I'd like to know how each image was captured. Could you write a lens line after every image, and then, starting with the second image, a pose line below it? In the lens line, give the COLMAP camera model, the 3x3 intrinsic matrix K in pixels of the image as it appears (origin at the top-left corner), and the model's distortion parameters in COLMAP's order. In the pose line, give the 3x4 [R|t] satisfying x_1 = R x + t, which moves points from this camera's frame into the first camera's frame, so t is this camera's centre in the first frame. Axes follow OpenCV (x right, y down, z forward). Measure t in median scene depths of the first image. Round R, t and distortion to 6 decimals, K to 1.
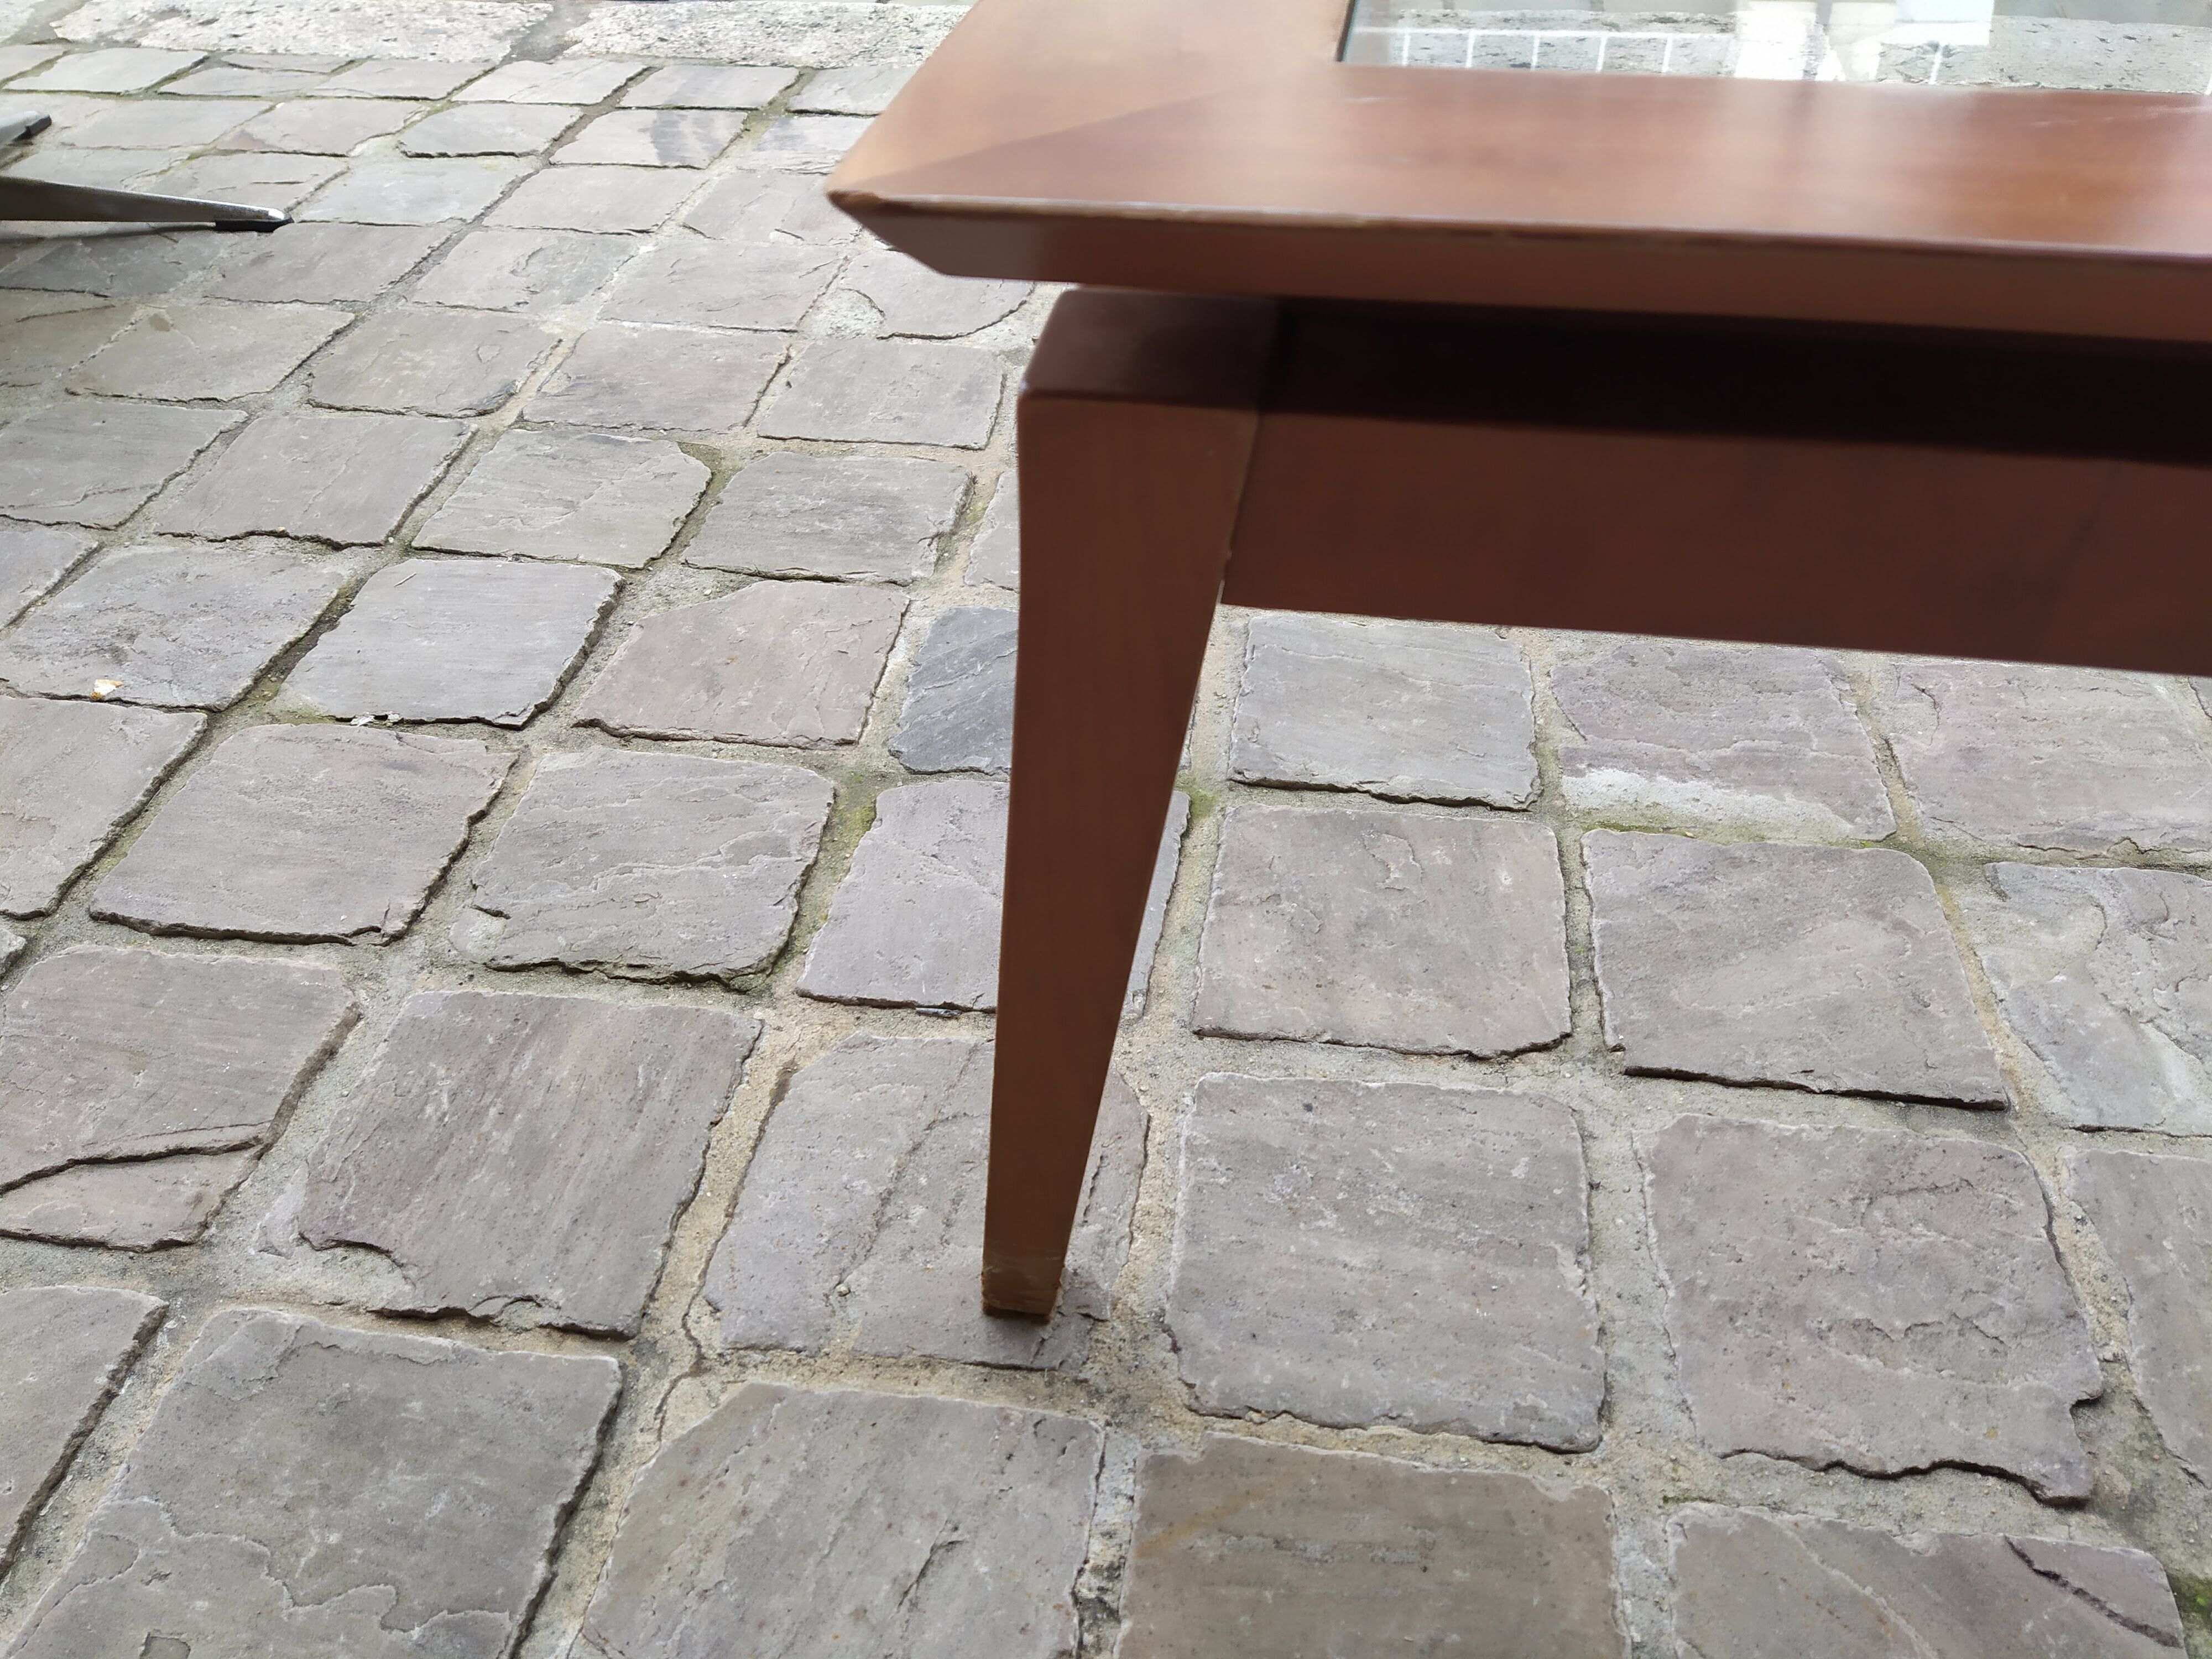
lens RADIAL K [[1633.0, 0, 1098.5], [0, 1633.0, 827.0], [0, 0, 1]] dist [0.111098, -0.166049]
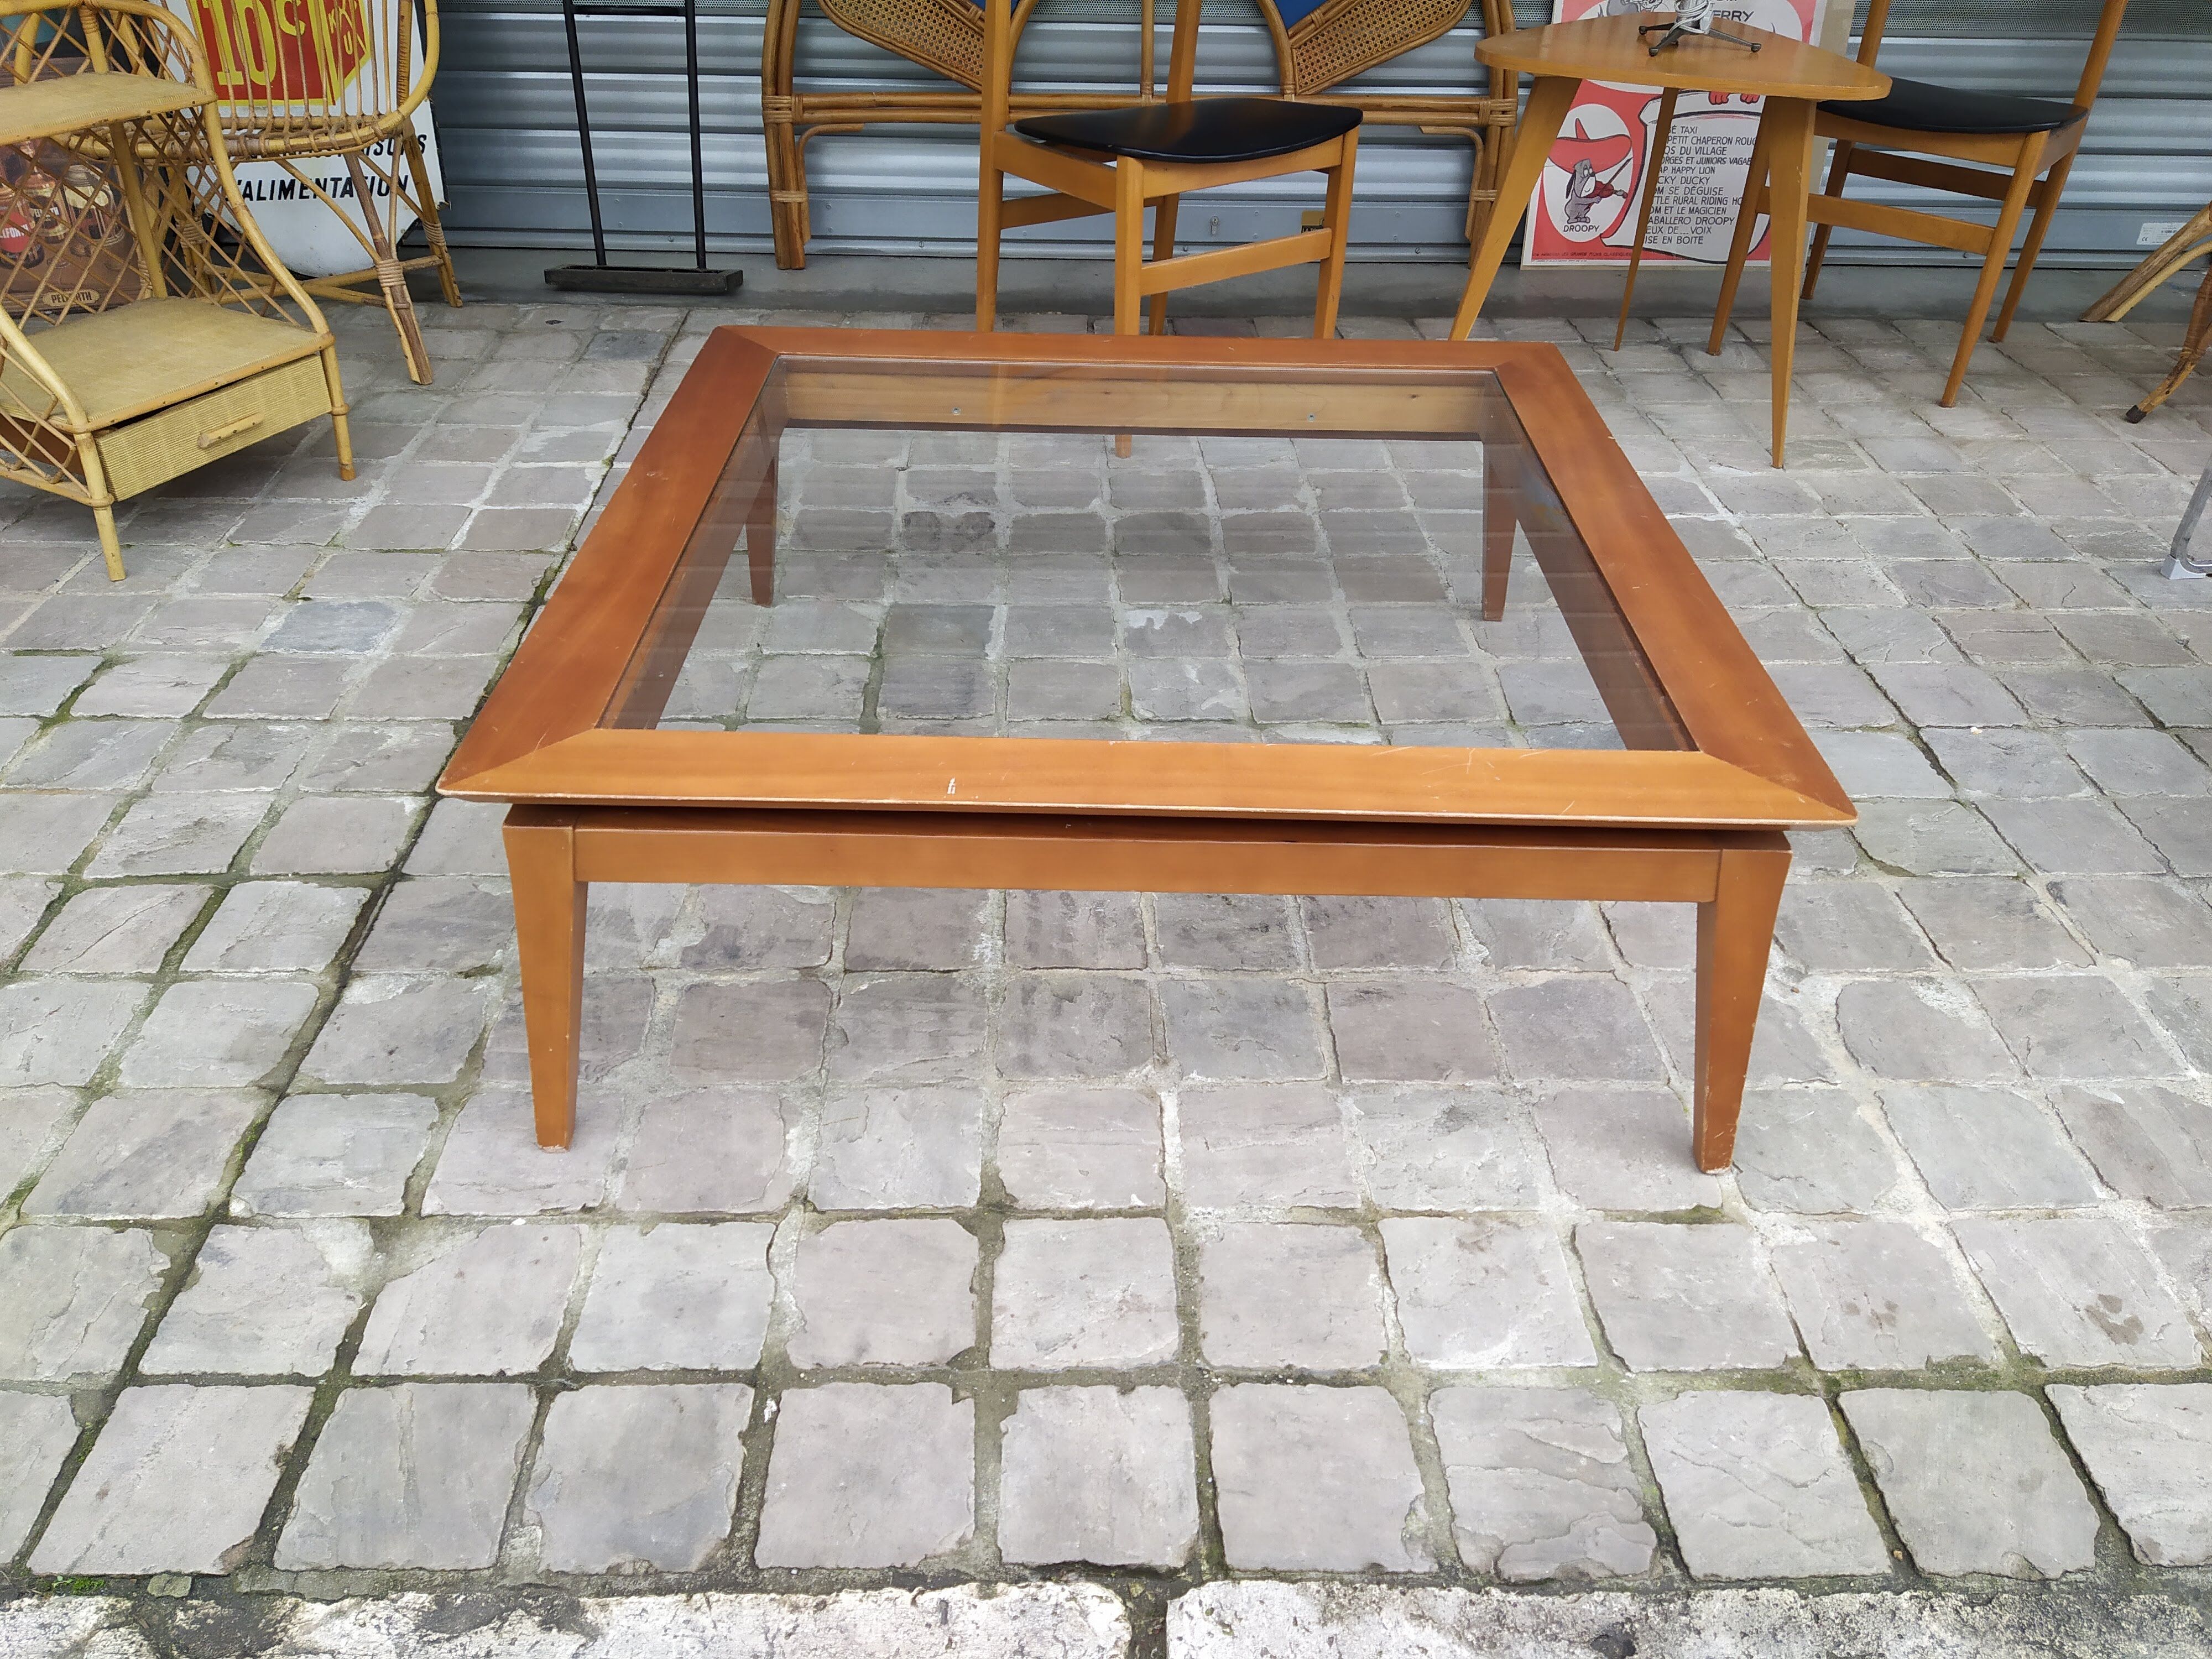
lens RADIAL K [[1633.0, 0, 1098.5], [0, 1633.0, 827.0], [0, 0, 1]] dist [0.111098, -0.166049]
pose [[-0.986059, 0.094615, -0.136880, 1.096022], [-0.109557, 0.249995, 0.962029, -2.450627], [0.125242, 0.963613, -0.236144, 1.701142]]
